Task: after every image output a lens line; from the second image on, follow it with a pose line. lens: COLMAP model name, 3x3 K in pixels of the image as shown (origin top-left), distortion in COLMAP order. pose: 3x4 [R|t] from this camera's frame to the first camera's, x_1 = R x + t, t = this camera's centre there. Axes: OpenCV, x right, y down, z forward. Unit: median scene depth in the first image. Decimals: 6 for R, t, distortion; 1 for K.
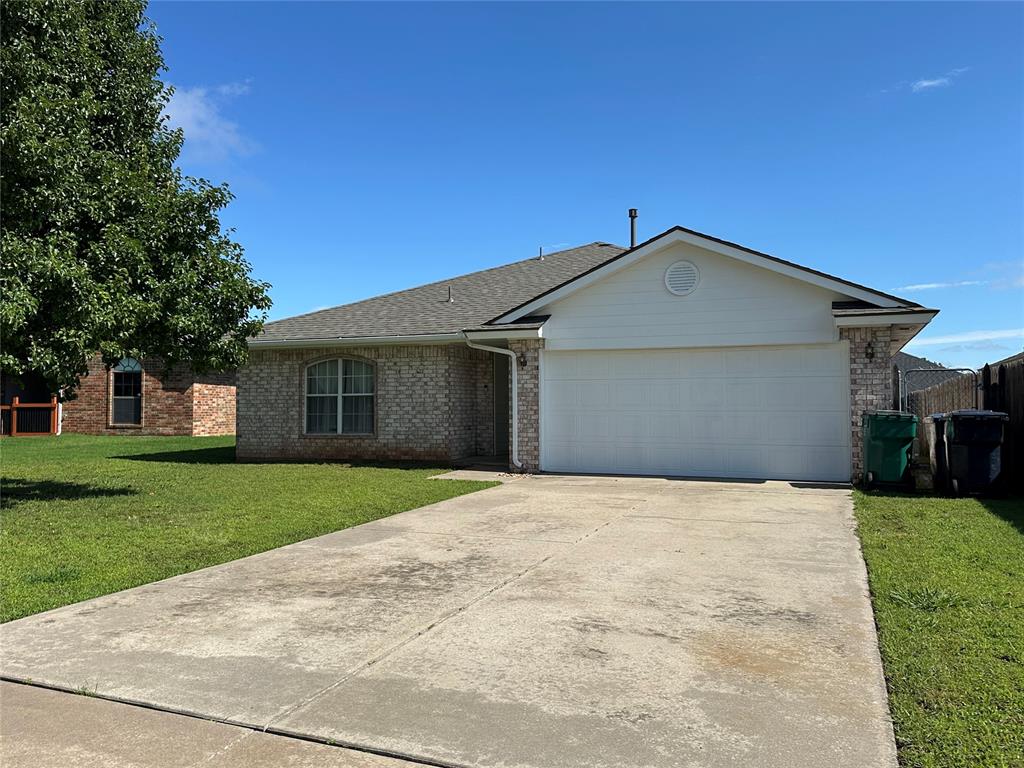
lens RADIAL K [[862.7, 0, 511.0], [0, 862.7, 379.7], [0, 0, 1]] dist [0.067471, -0.080689]
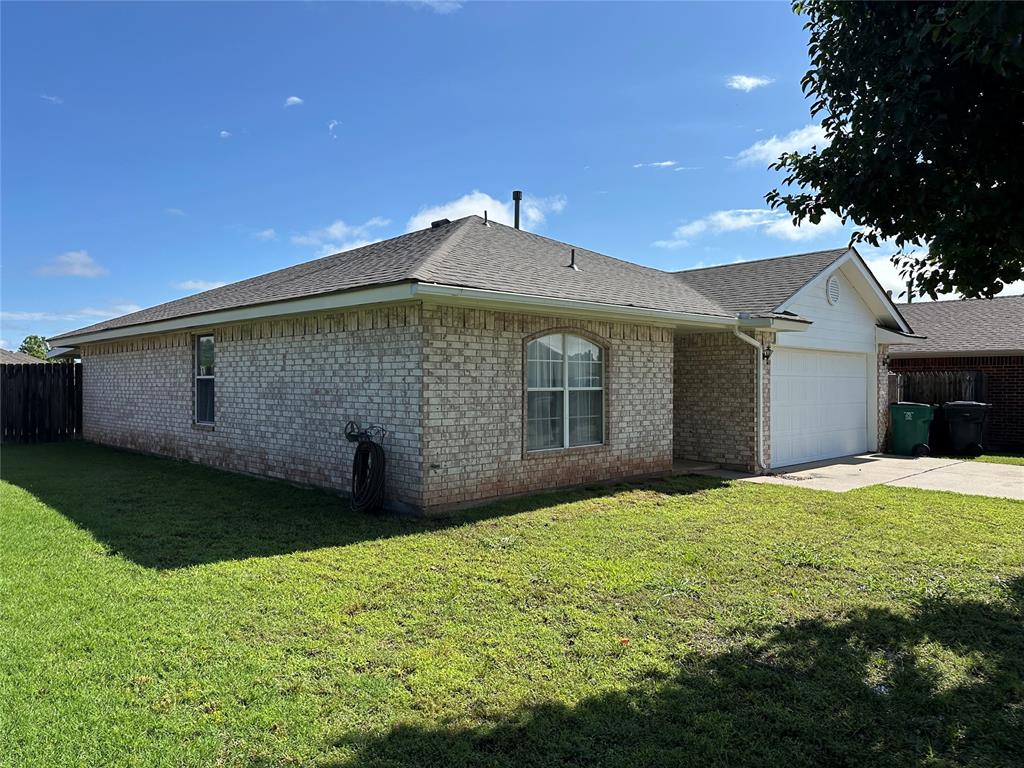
lens RADIAL K [[715.3, 0, 511.1], [0, 715.3, 380.5], [0, 0, 1]] dist [0.007413, 0.001547]
pose [[0.437839, 0.004619, 0.899041, -0.813918], [-0.035570, 0.999293, 0.012189, 0.006641], [-0.898349, -0.037316, 0.437694, 0.913237]]
